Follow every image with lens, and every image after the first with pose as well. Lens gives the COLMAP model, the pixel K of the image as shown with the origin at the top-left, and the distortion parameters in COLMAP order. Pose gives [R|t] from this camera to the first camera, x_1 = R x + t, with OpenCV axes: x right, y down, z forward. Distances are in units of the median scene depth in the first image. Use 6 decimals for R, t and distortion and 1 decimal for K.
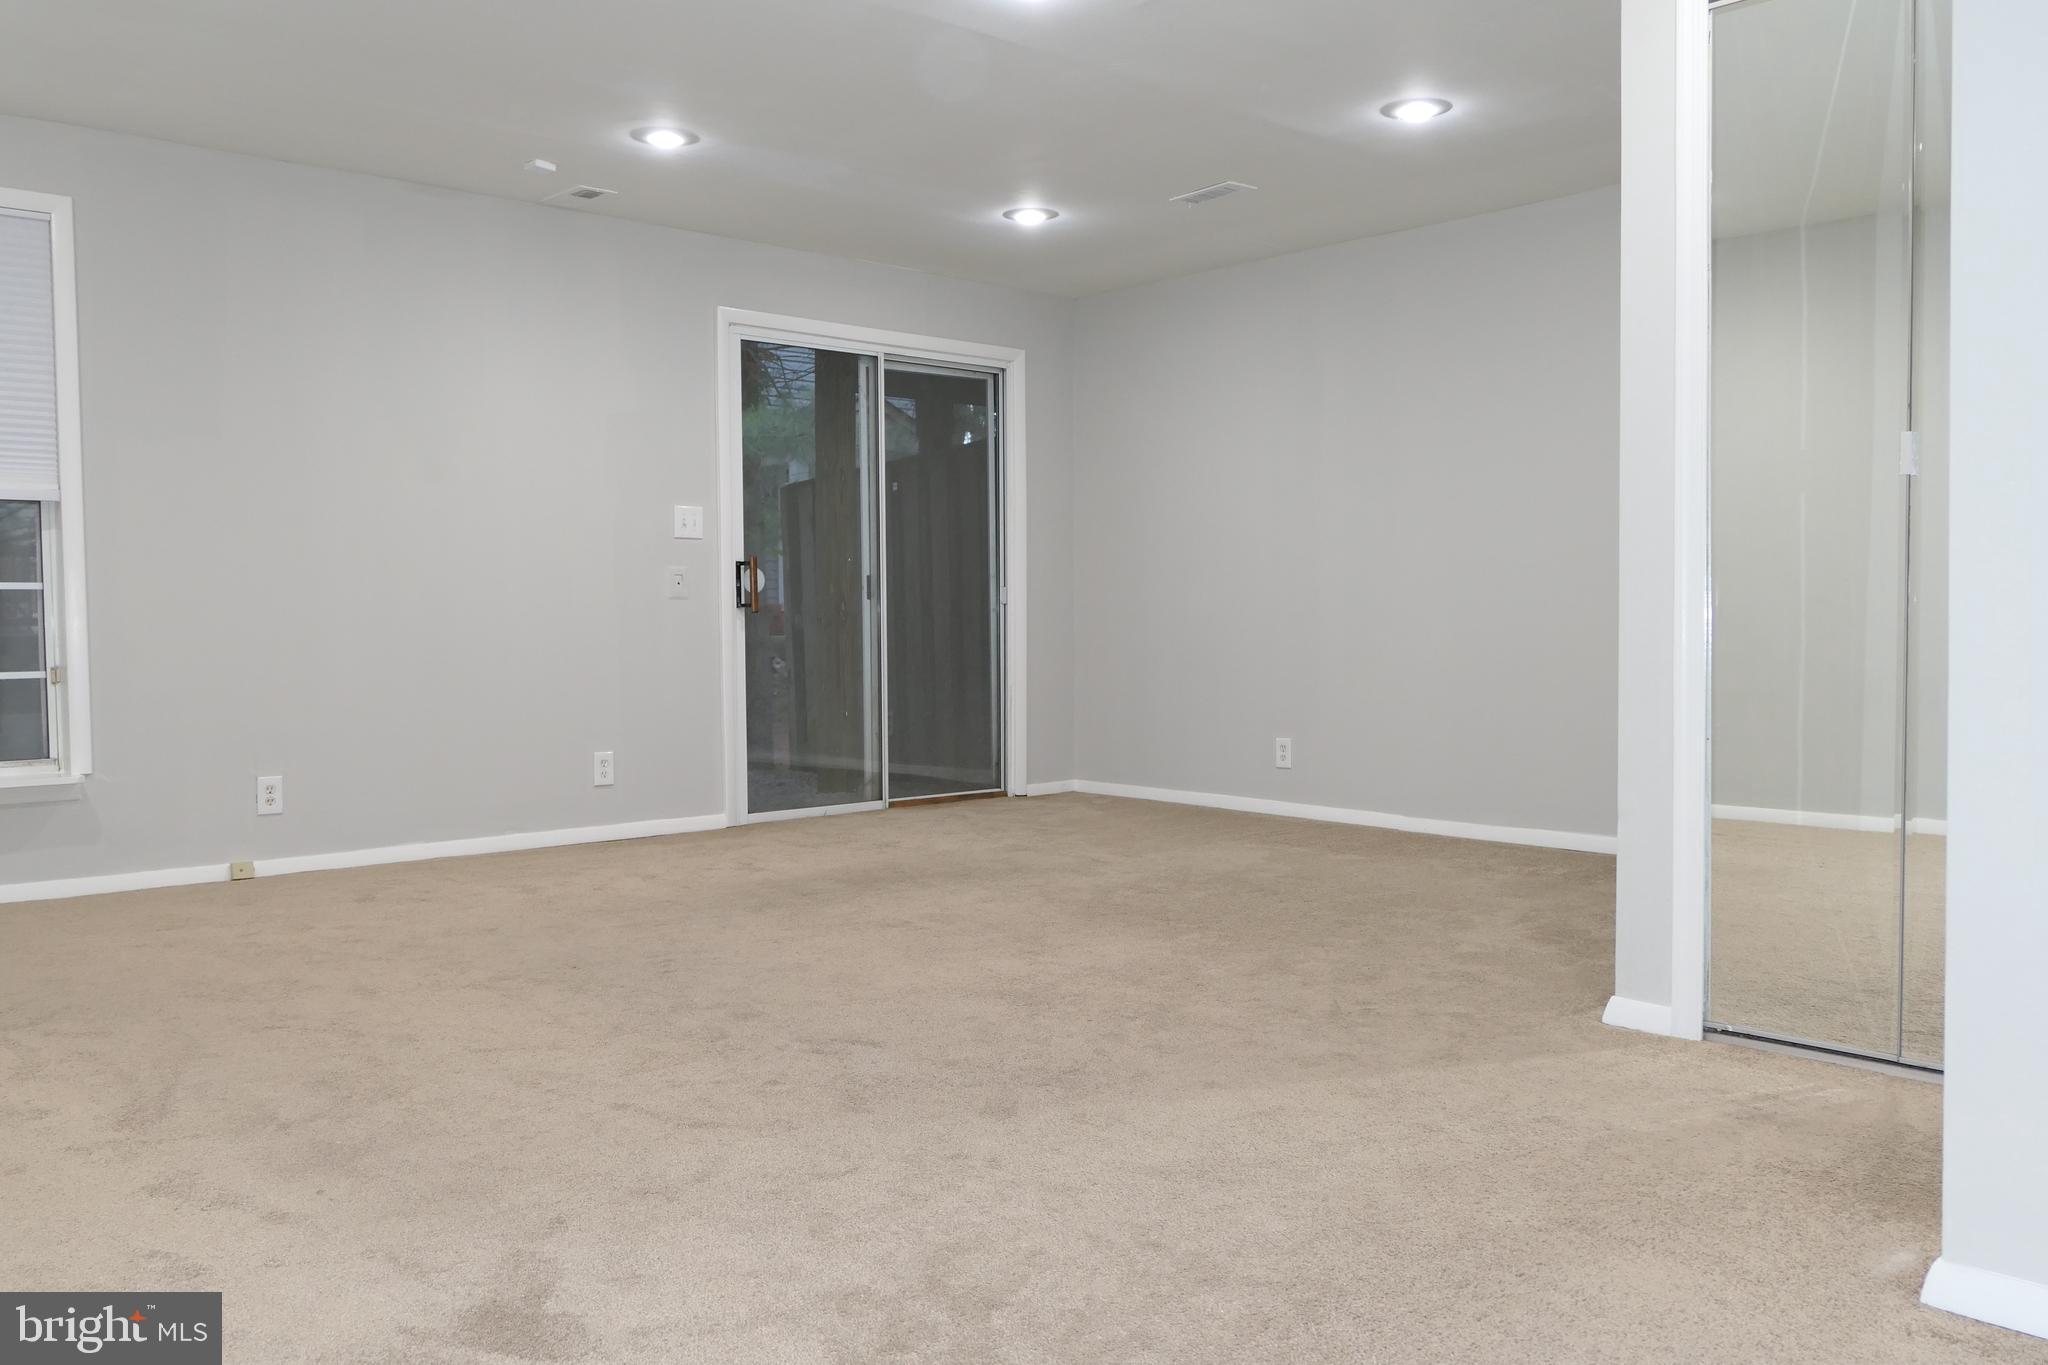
lens RADIAL K [[1668.3, 0, 1024.0], [0, 1668.3, 682.5], [0, 0, 1]] dist [-0.005252, 0.003631]
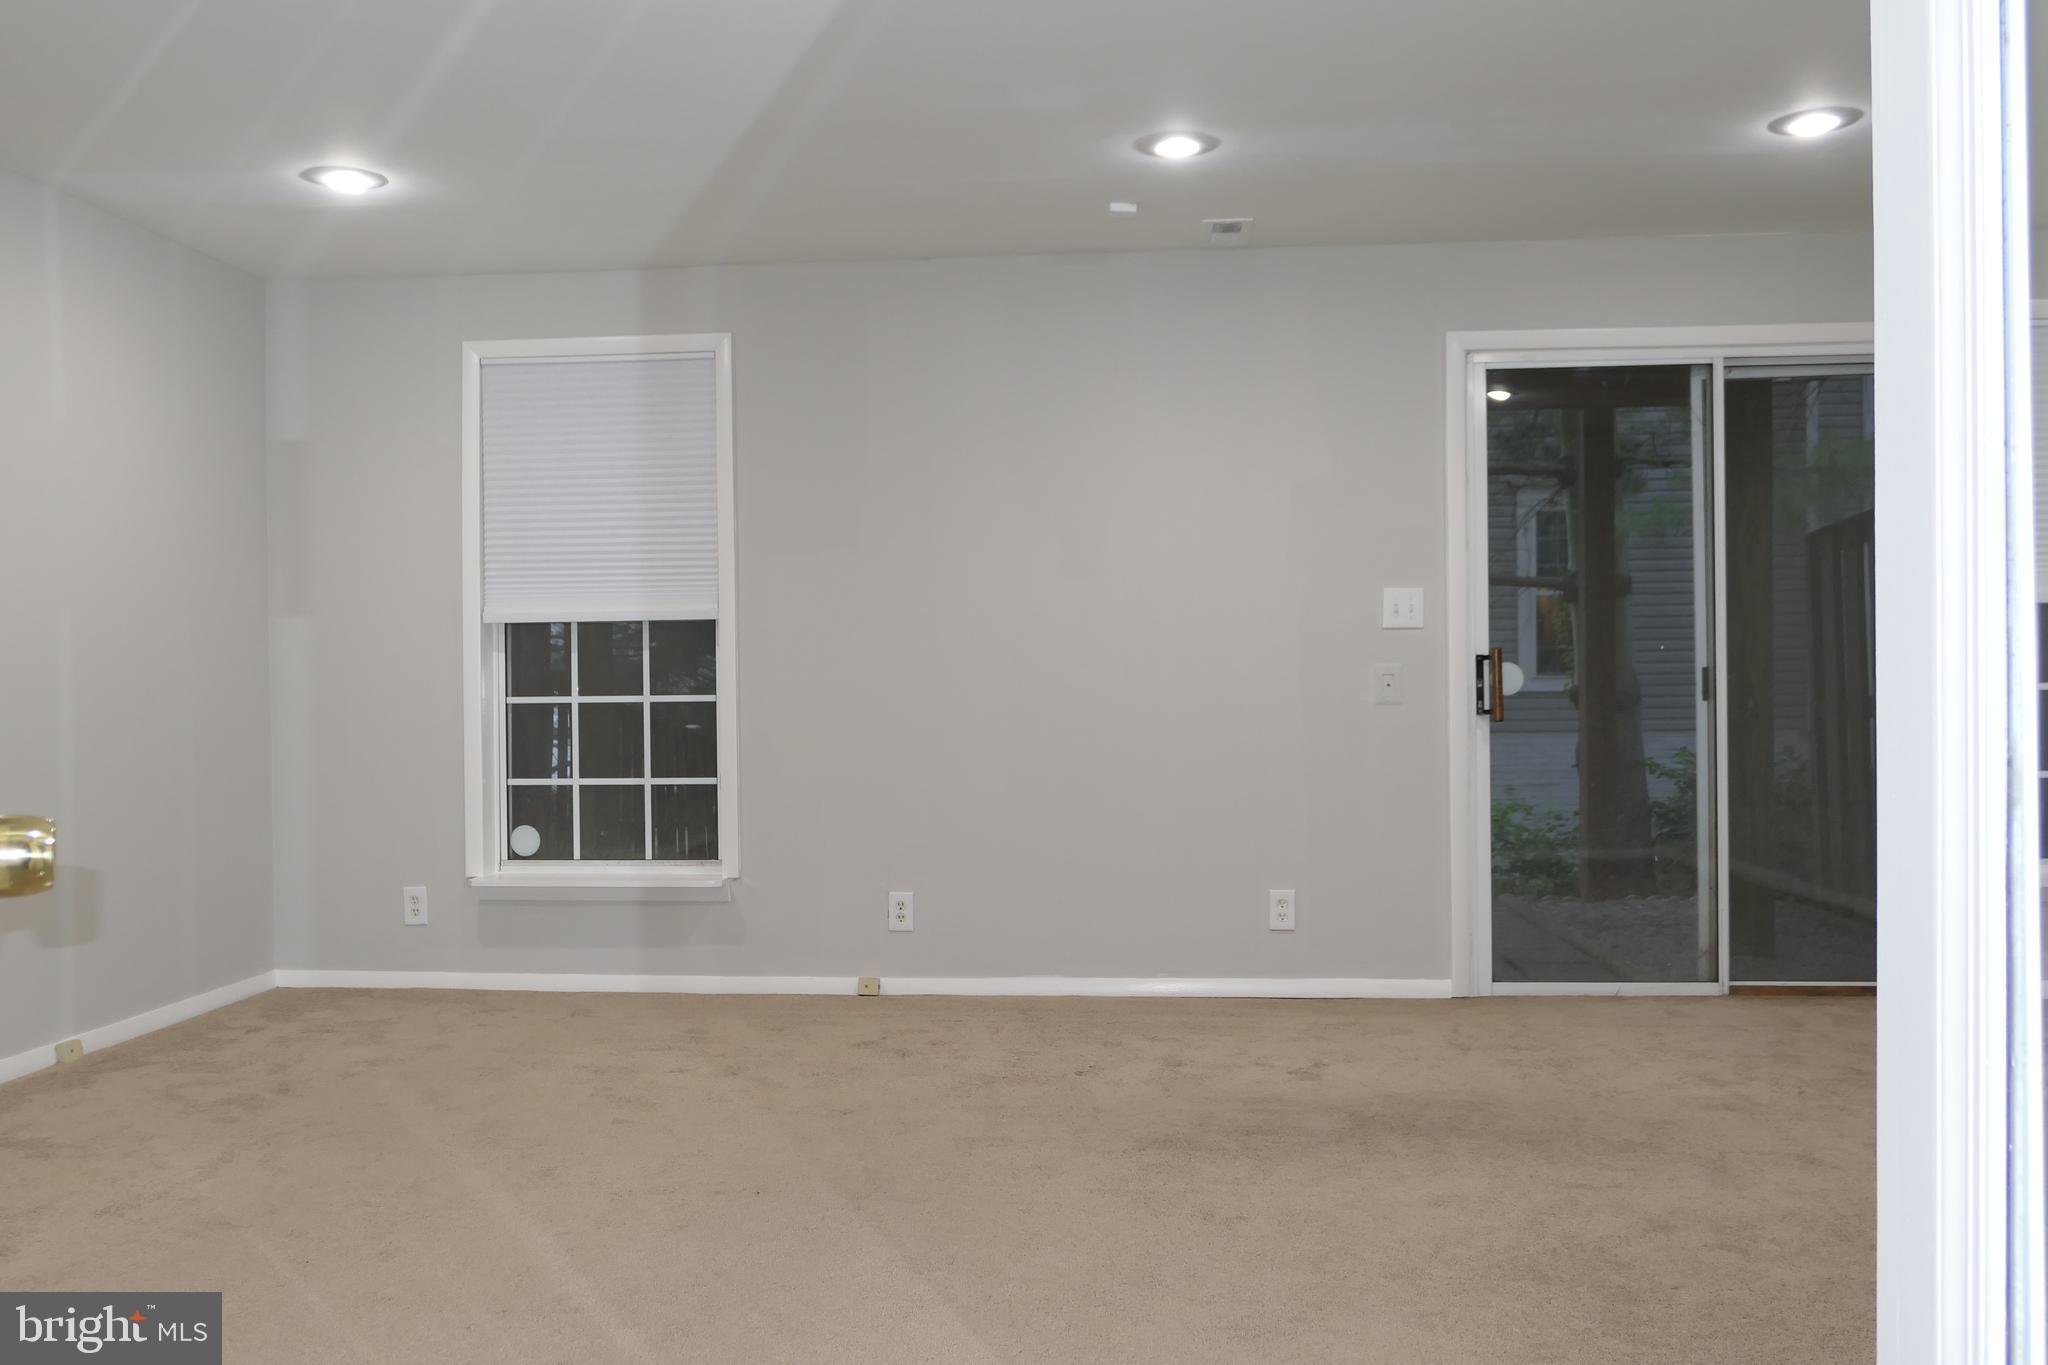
lens RADIAL K [[1668.3, 0, 1024.0], [0, 1668.3, 682.5], [0, 0, 1]] dist [-0.005252, 0.003631]
pose [[0.680803, 0.003470, -0.732458, 0.257542], [-0.023417, 0.999581, -0.017031, -0.042500], [0.732092, 0.028747, 0.680599, 0.324537]]
